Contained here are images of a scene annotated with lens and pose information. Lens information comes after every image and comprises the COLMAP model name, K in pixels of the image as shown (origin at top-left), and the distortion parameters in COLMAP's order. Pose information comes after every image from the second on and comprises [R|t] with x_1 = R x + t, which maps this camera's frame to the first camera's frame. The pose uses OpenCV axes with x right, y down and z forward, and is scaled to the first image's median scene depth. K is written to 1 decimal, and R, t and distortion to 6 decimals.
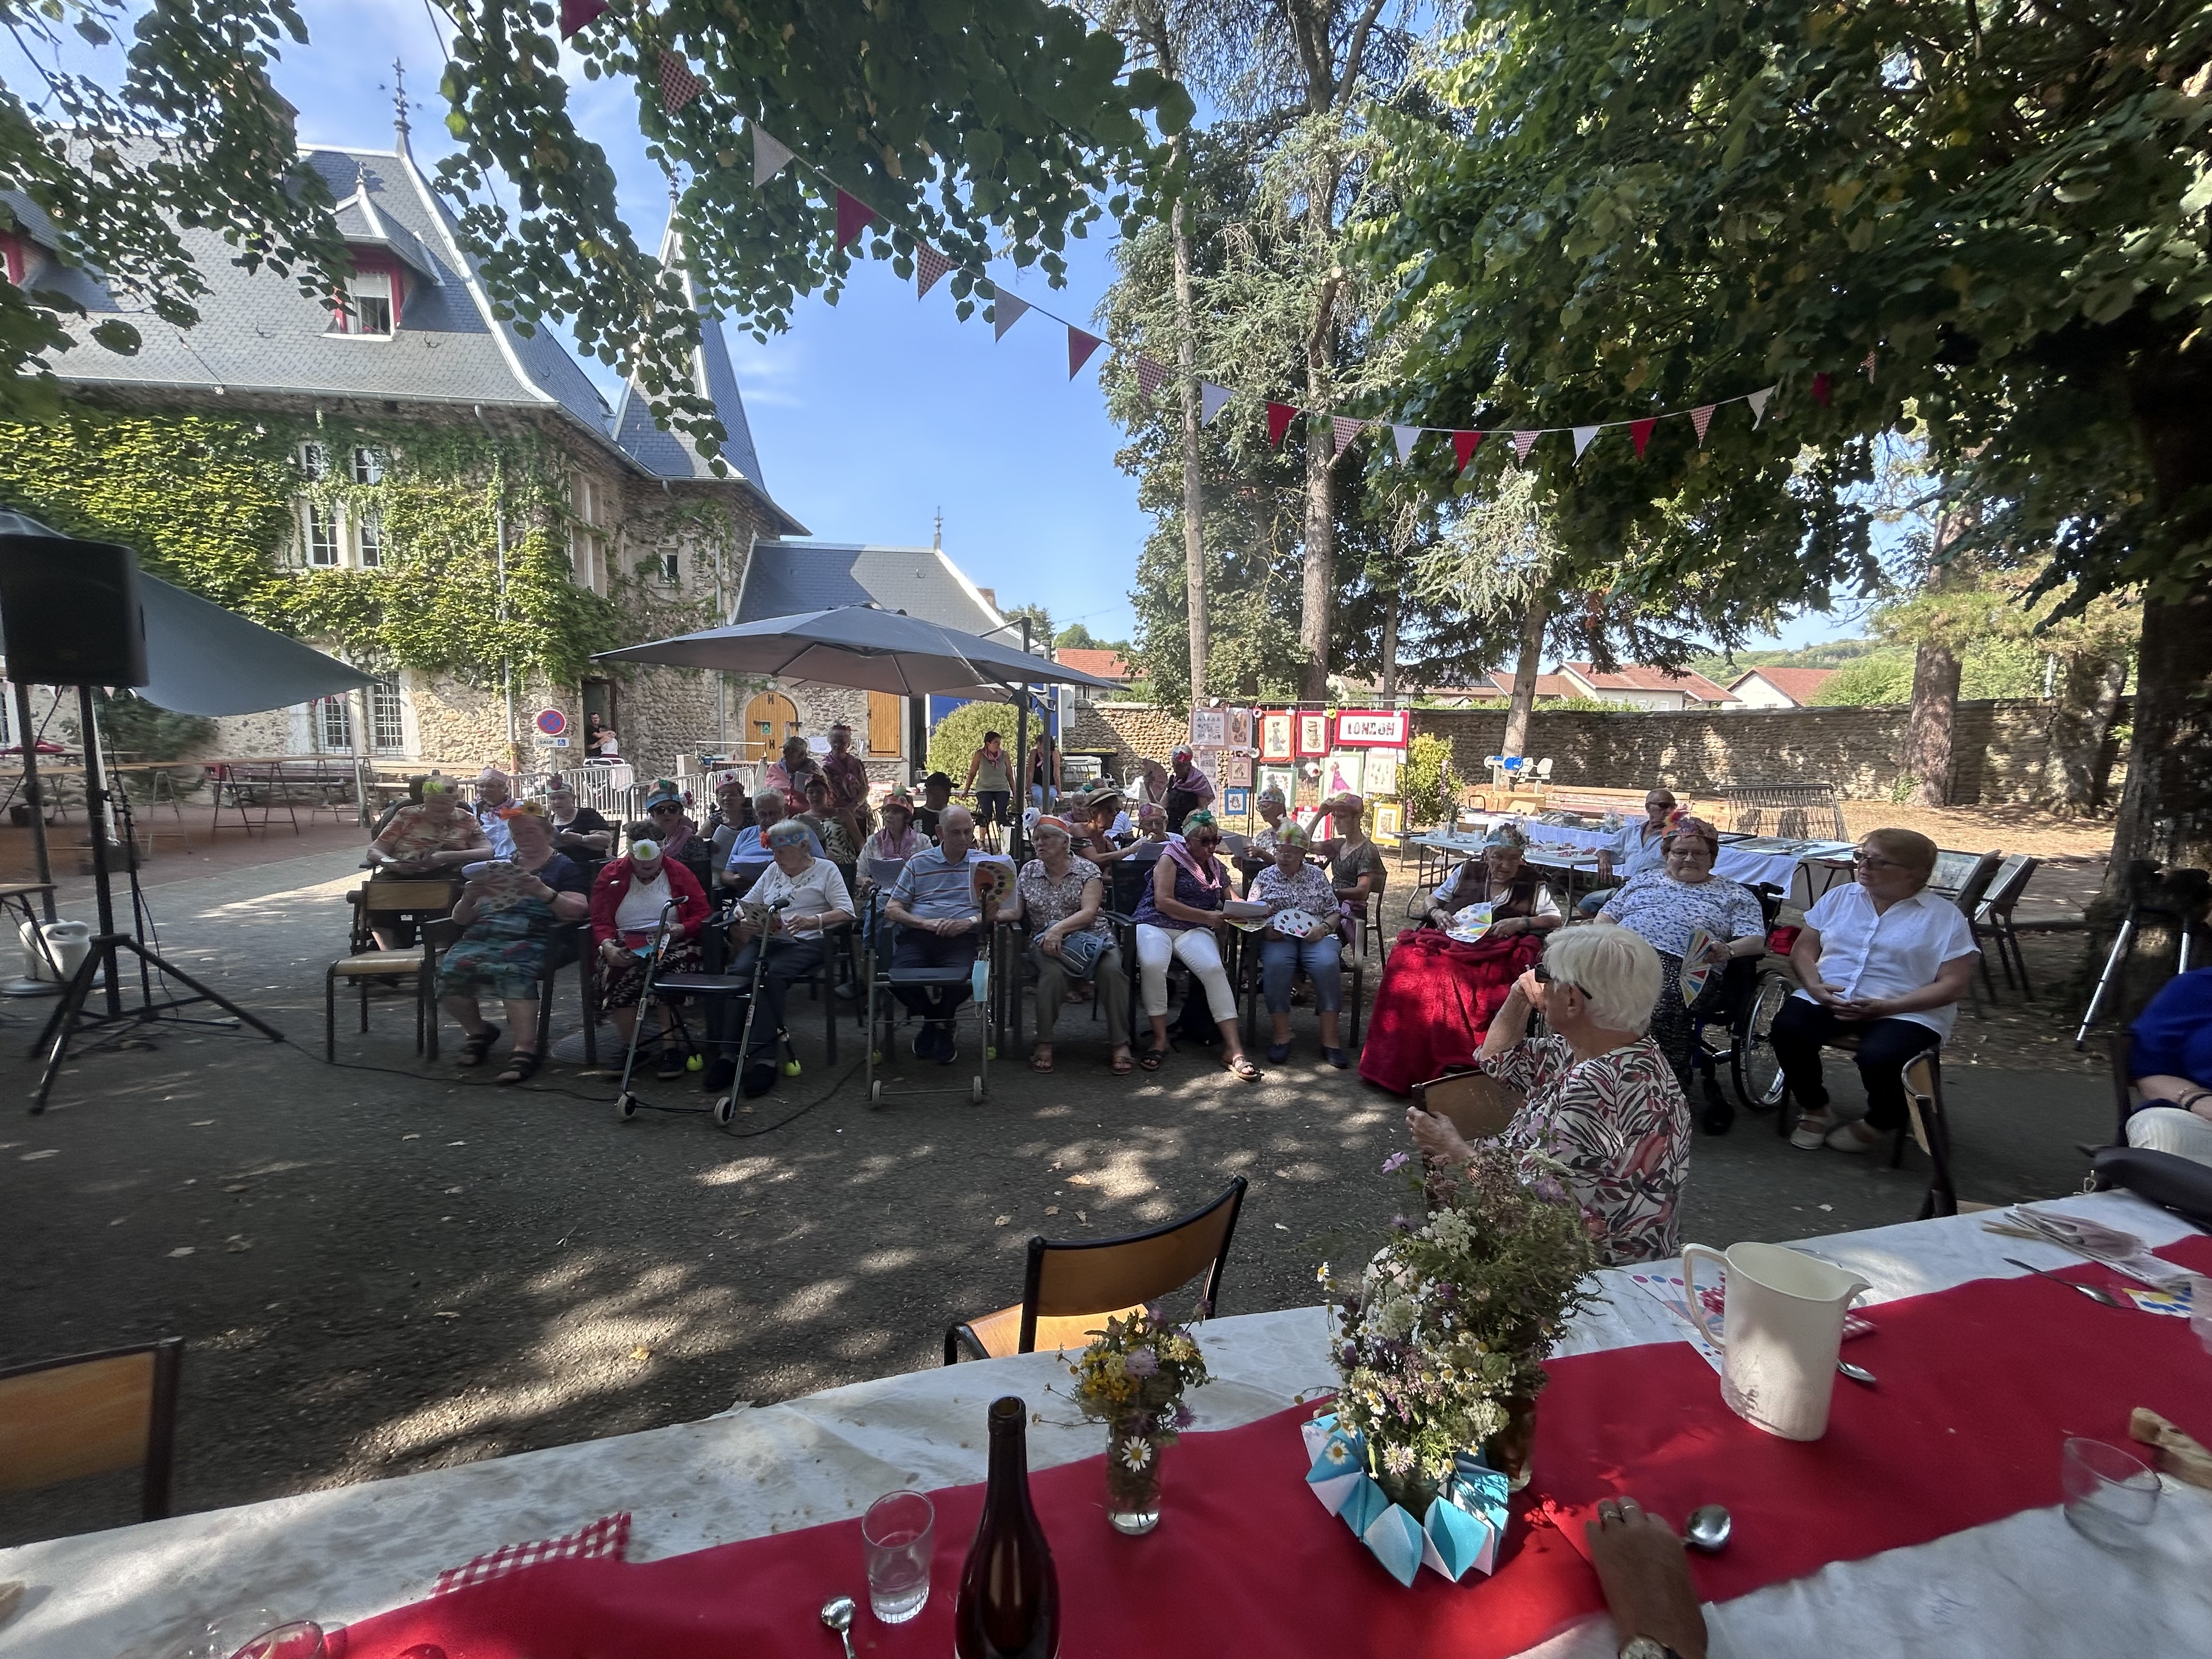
lens RADIAL K [[895.2, 0, 1106.0], [0, 895.2, 813.3], [0, 0, 1]] dist [0.006530, -0.002053]
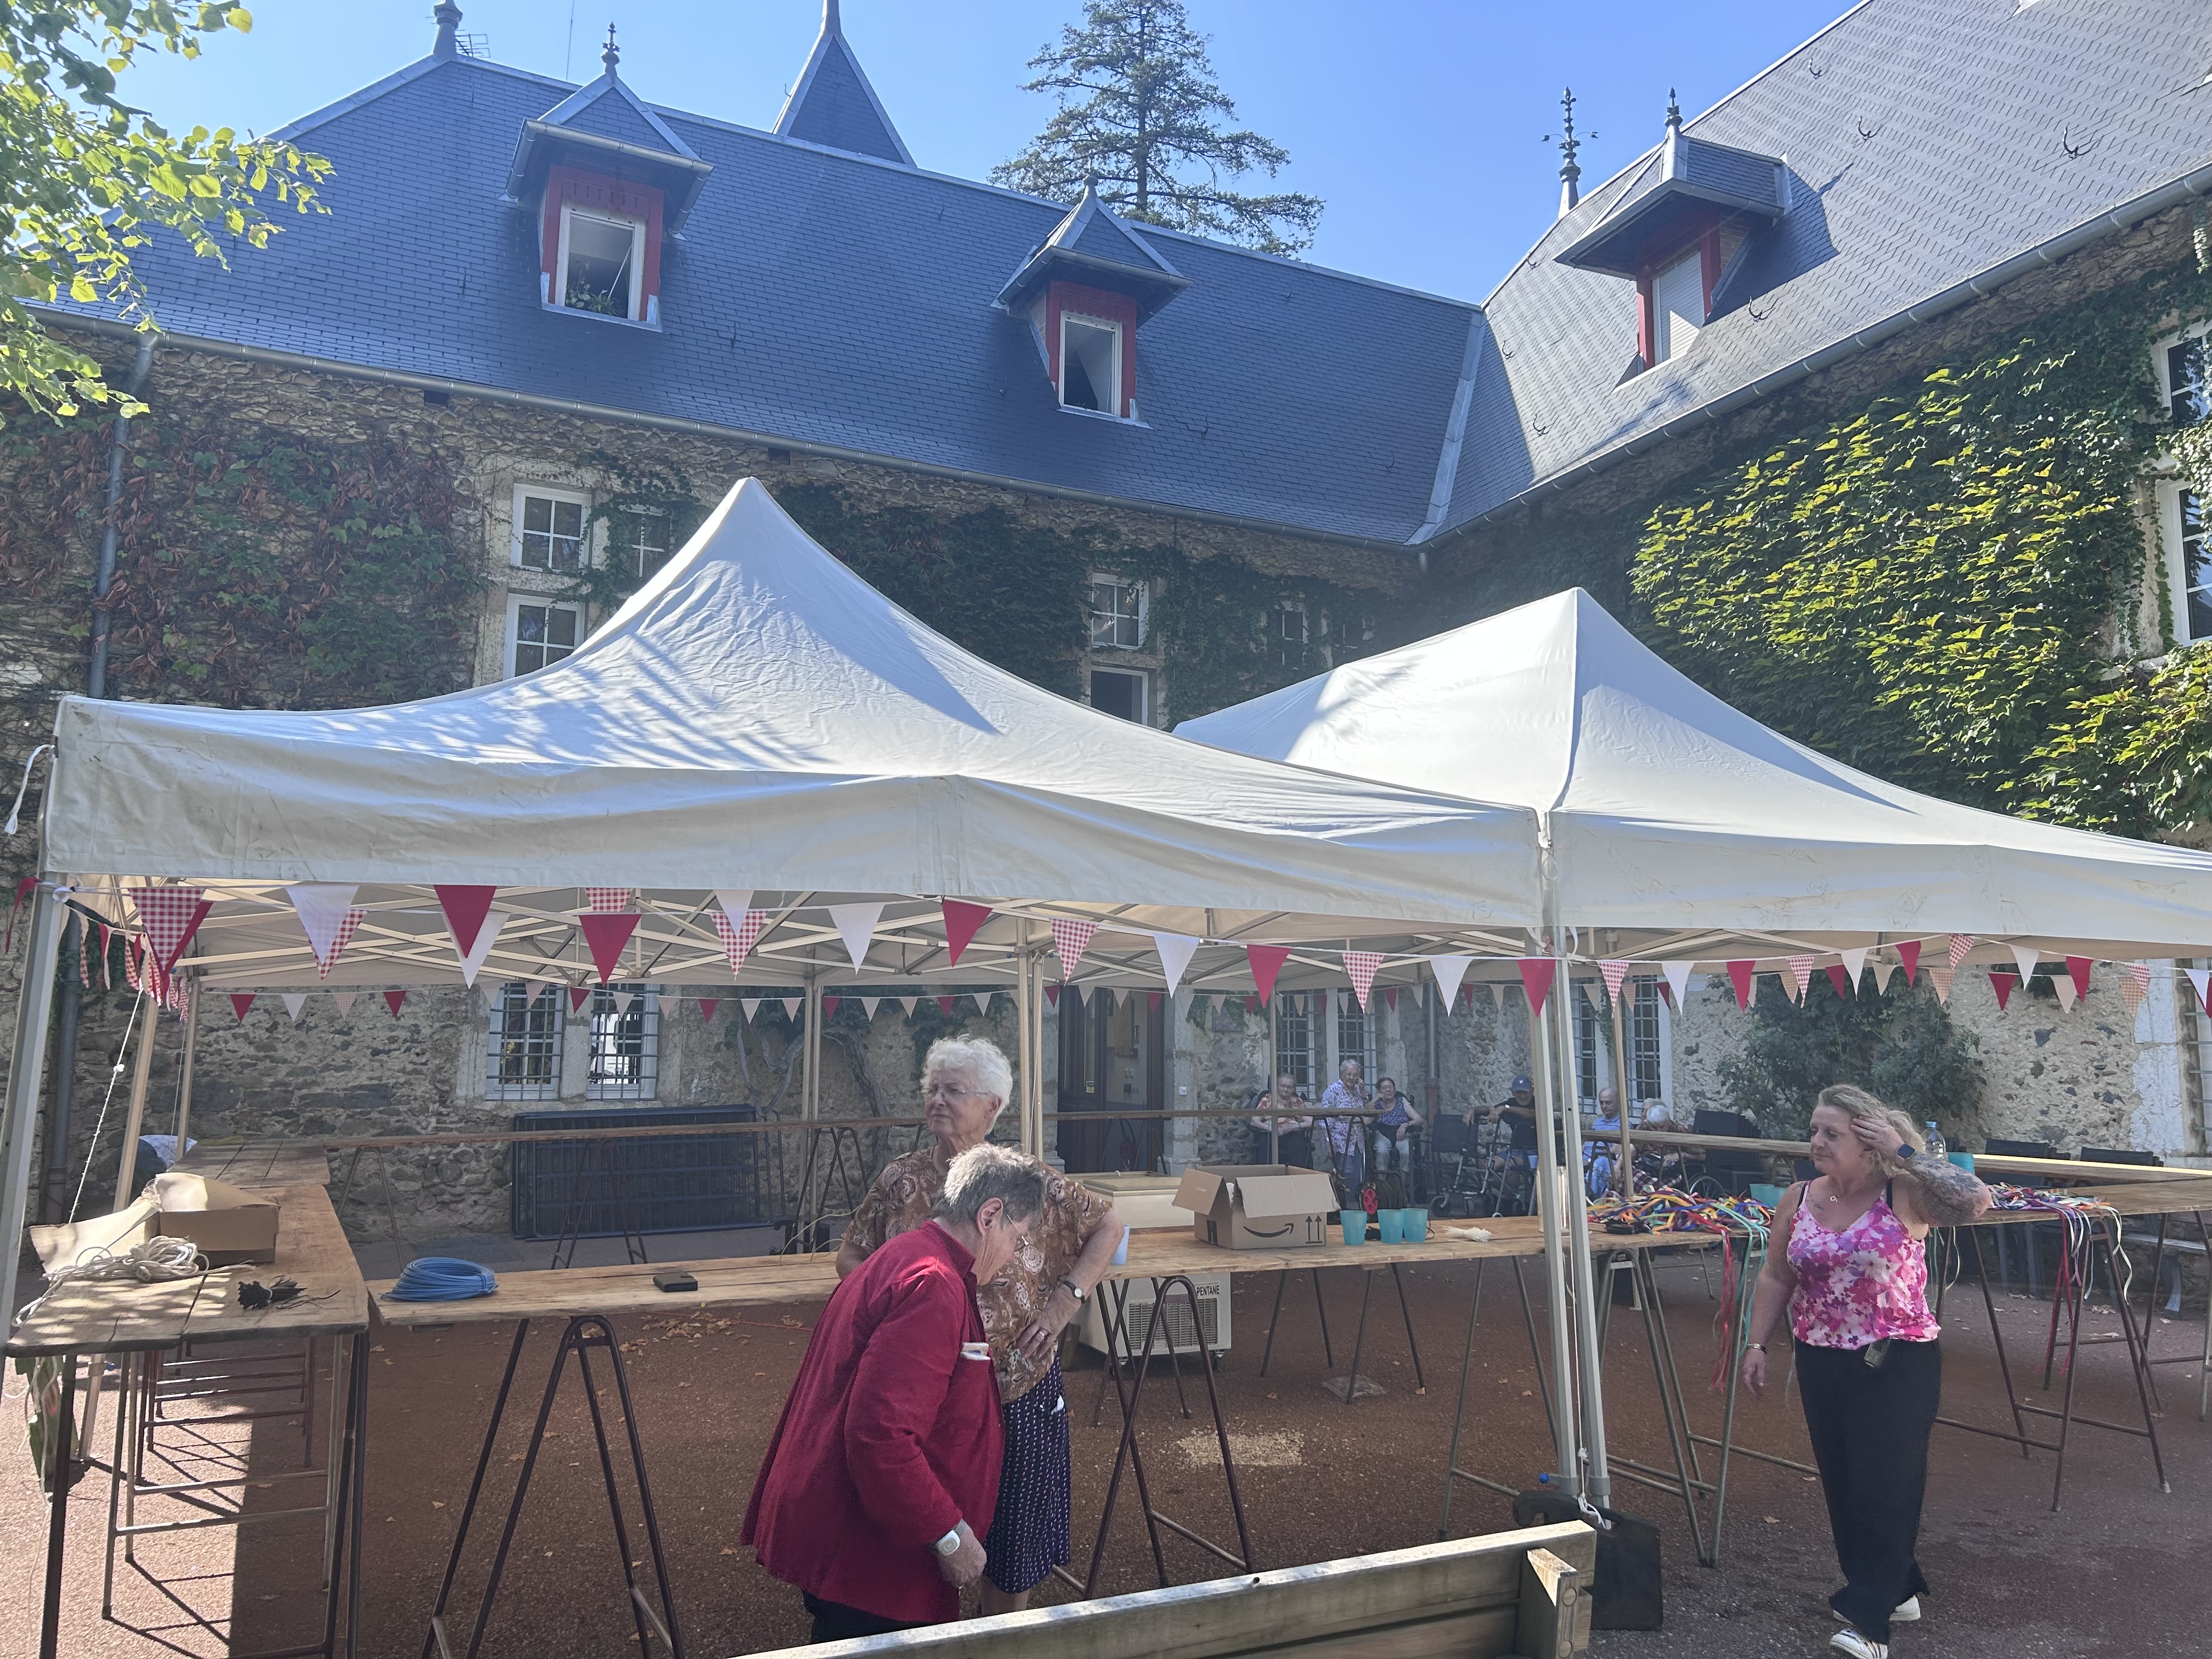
lens RADIAL K [[1664.2, 0, 1076.0], [0, 1664.2, 842.5], [0, 0, 1]] dist [0.057566, -0.061812]
pose [[0.277417, -0.124462, -0.952653, -0.366350], [-0.090900, 0.983725, -0.154992, -0.045540], [0.956440, 0.129594, 0.261589, 0.399982]]
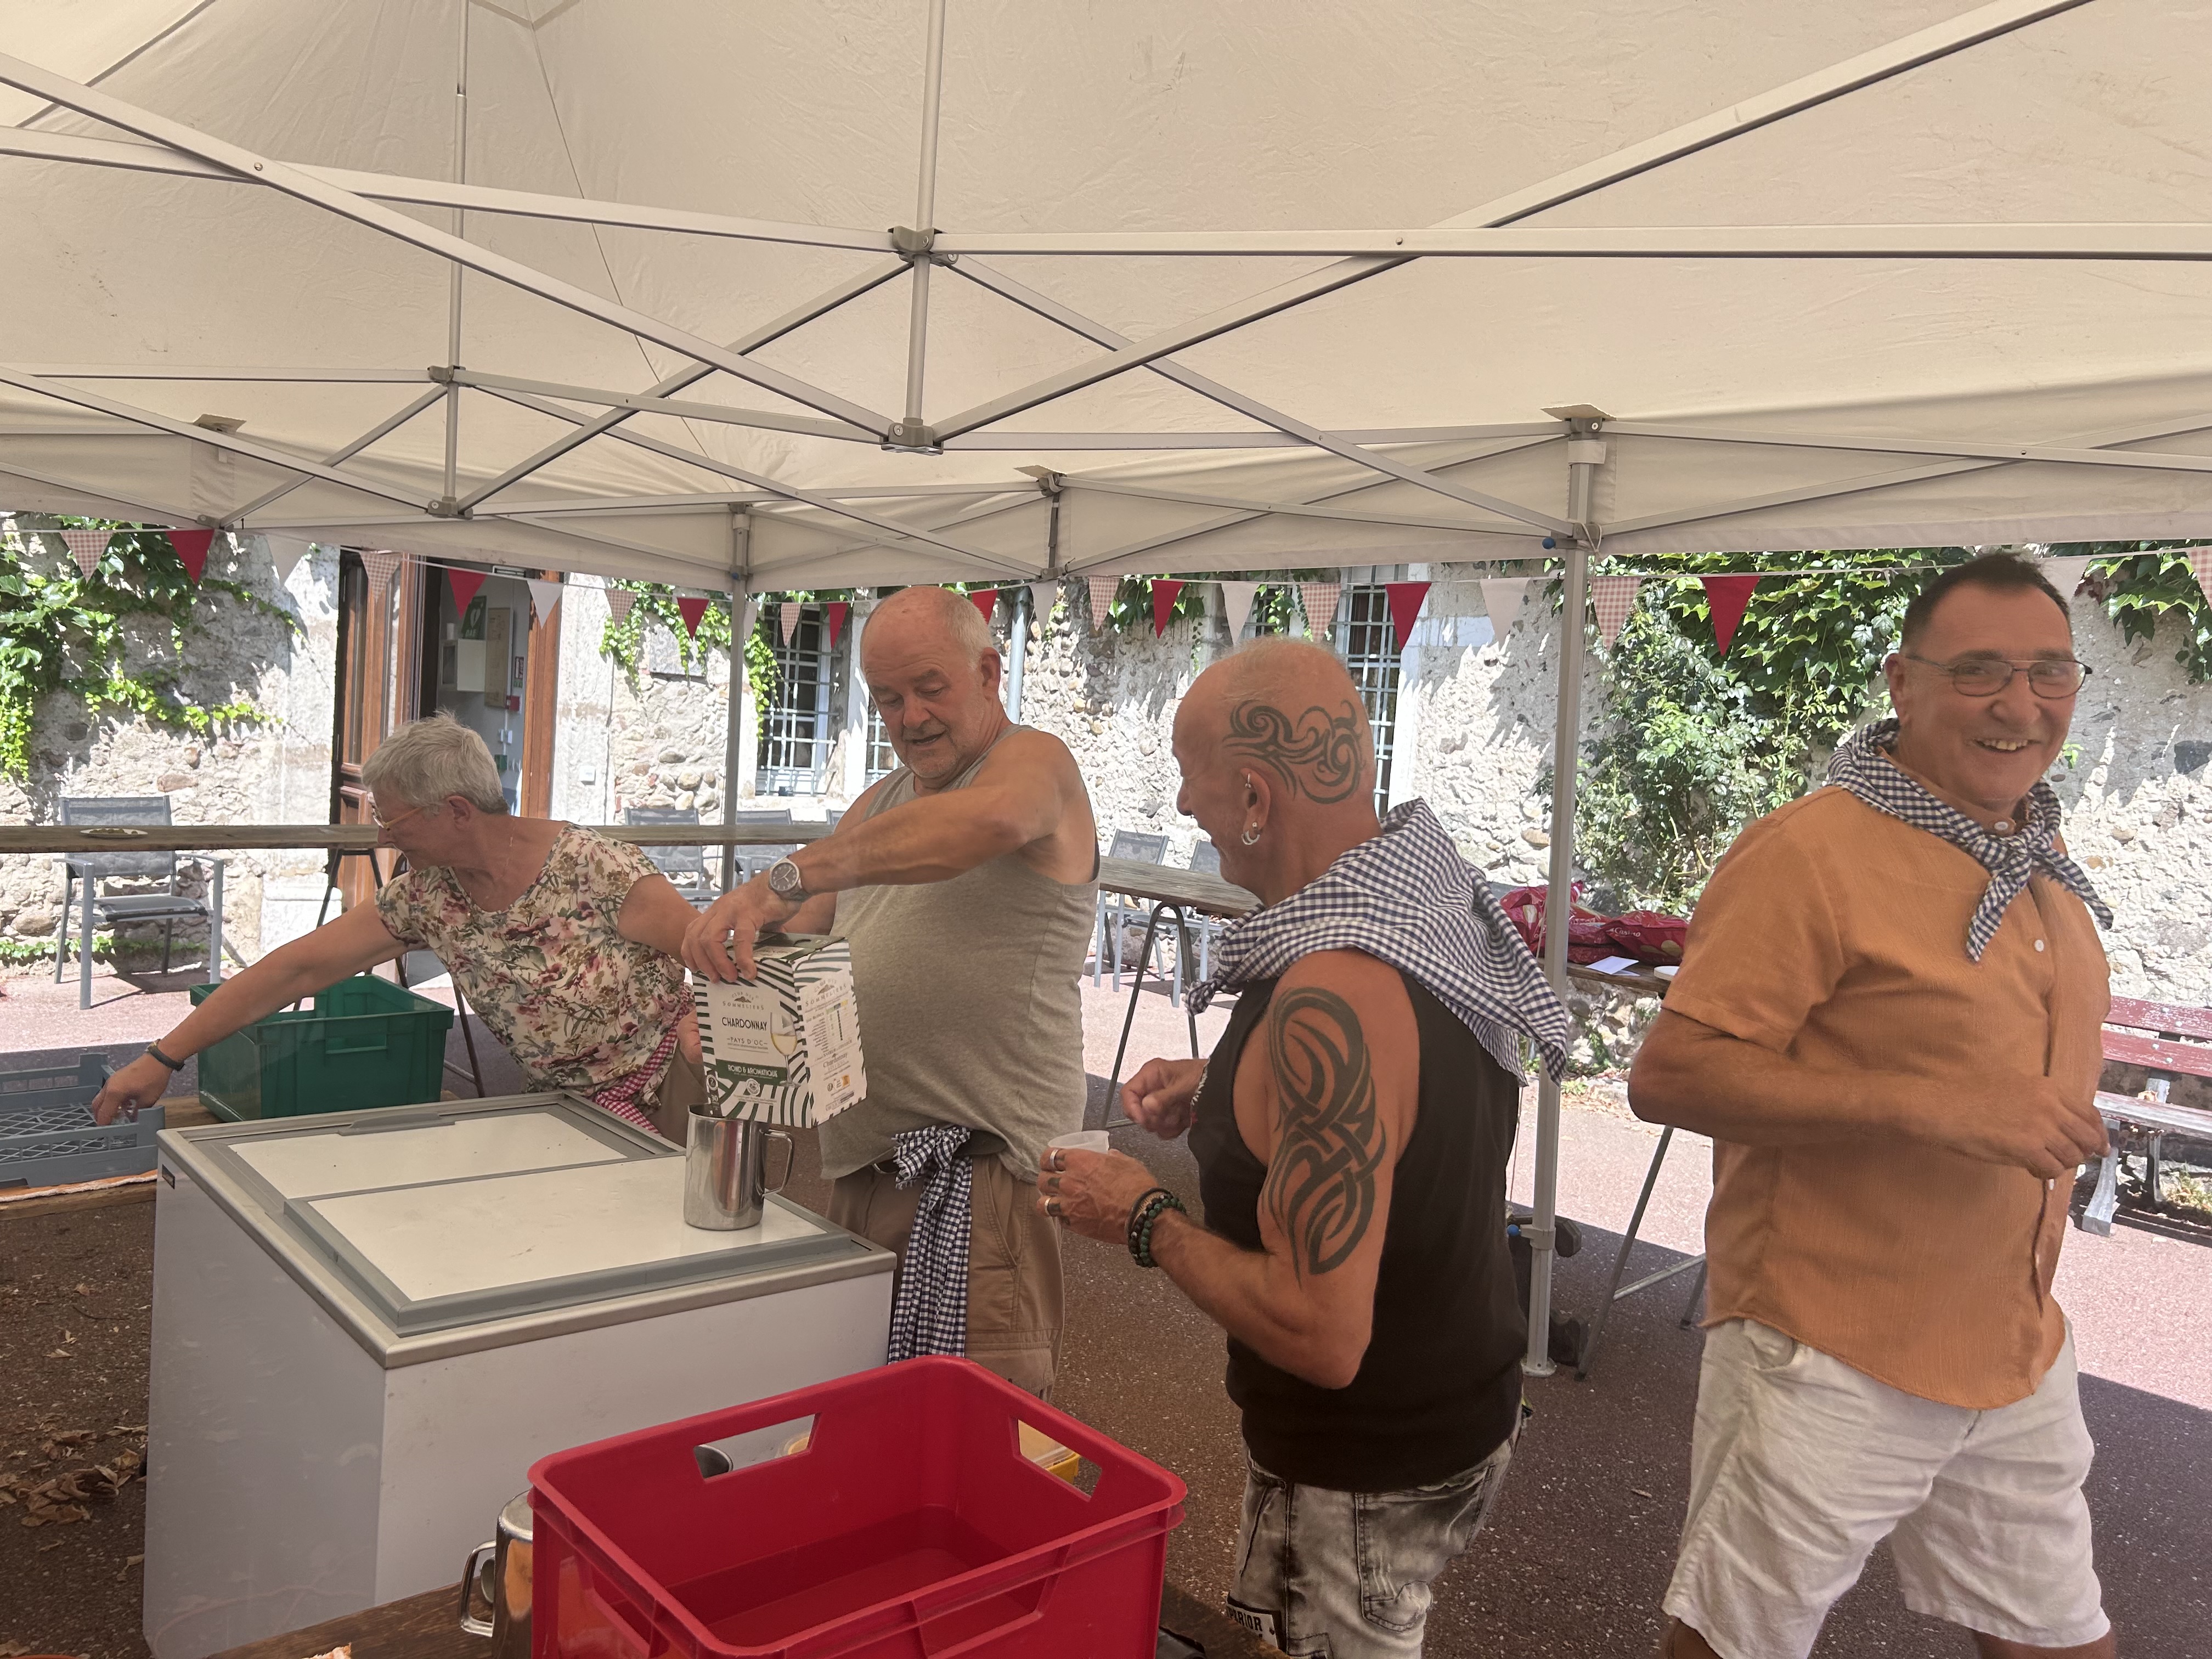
lens RADIAL K [[1664.2, 0, 1116.5], [0, 1664.2, 819.0], [0, 0, 1]] dist [0.057566, -0.061812]
pose [[0.545750, 0.066778, -0.835283, -0.780226], [-0.129181, 0.991608, -0.005127, -0.066727], [0.827931, 0.110701, 0.549796, 0.597484]]
